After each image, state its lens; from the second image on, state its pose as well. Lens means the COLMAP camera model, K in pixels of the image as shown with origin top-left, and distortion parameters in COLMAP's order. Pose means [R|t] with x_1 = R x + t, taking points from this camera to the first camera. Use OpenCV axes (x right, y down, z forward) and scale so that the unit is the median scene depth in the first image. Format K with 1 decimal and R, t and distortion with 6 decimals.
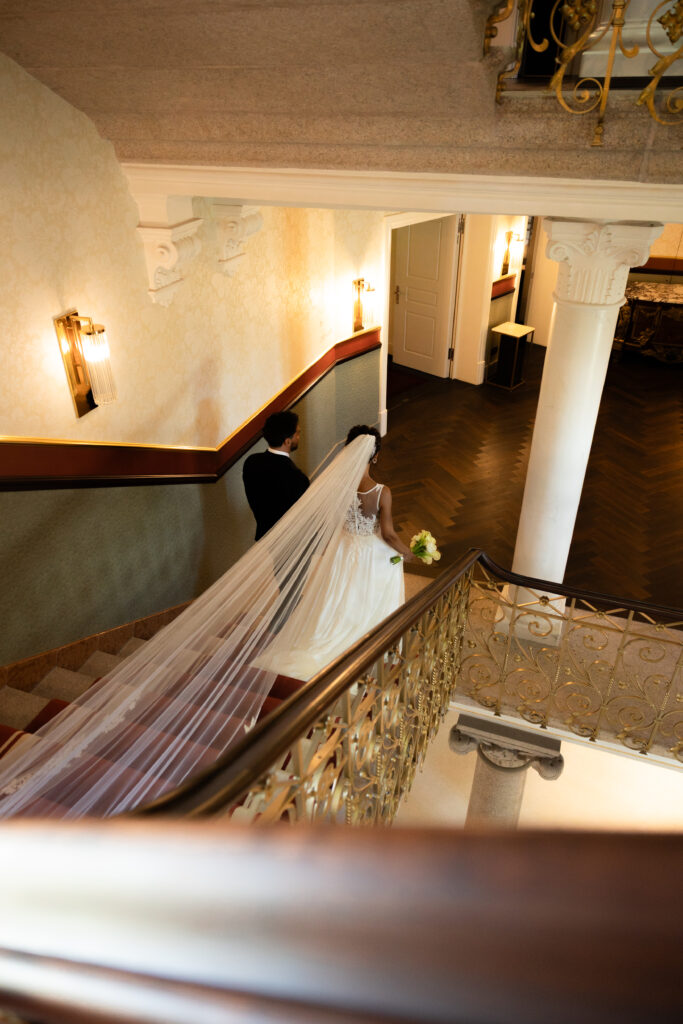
lens RADIAL K [[687.6, 0, 341.5], [0, 687.6, 512.0], [0, 0, 1]] dist [0.002082, 0.001651]
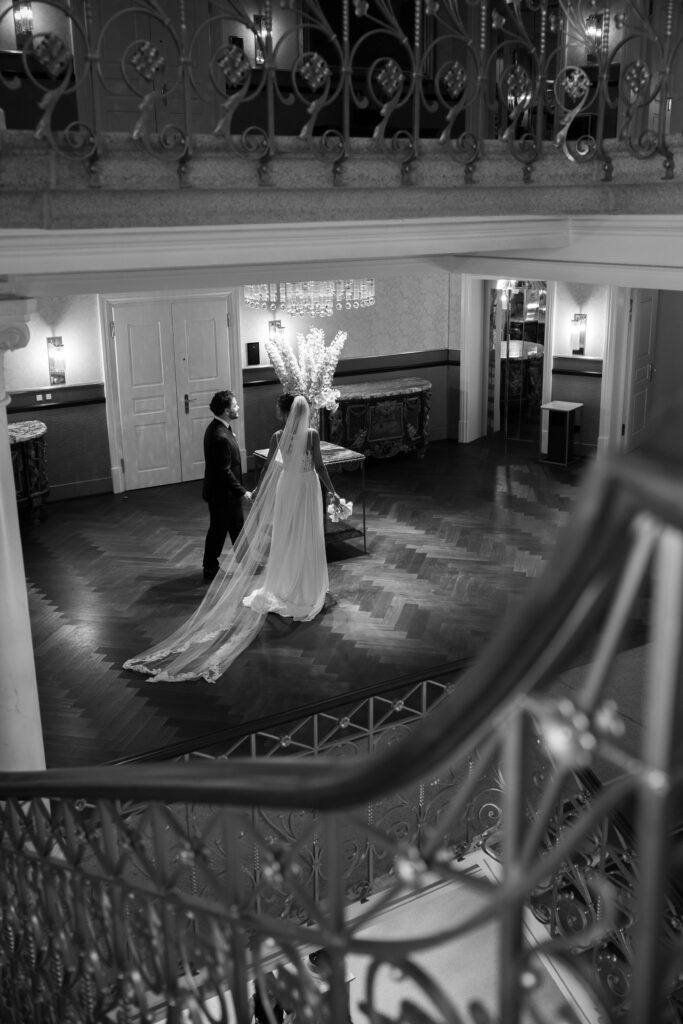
lens RADIAL K [[1022.7, 0, 341.5], [0, 1022.7, 512.0], [0, 0, 1]] dist [-0.005852, 0.003400]
pose [[0.613118, -0.225316, 0.757179, -0.353419], [0.431474, 0.898387, -0.082046, 0.089402], [-0.661753, 0.377007, 0.648035, 0.071600]]
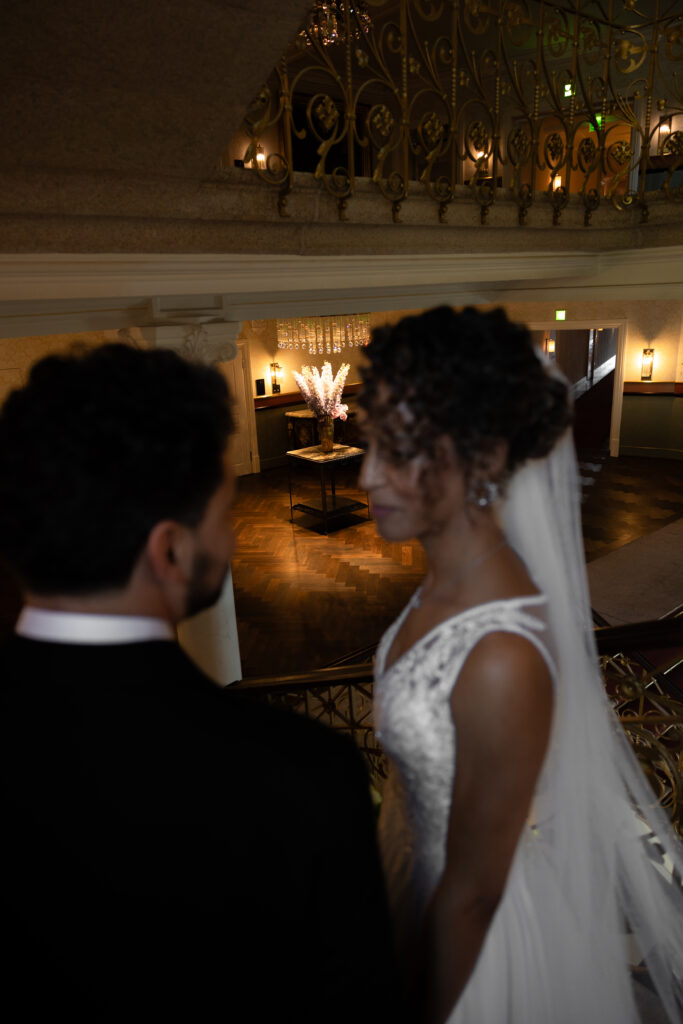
lens RADIAL K [[701.1, 0, 341.5], [0, 701.1, 512.0], [0, 0, 1]] dist [0.000216, 0.003319]
pose [[0.503692, -0.271037, 0.820264, -0.537380], [0.498386, 0.866733, -0.019647, -0.063598], [-0.705624, 0.418704, 0.571648, 0.458233]]
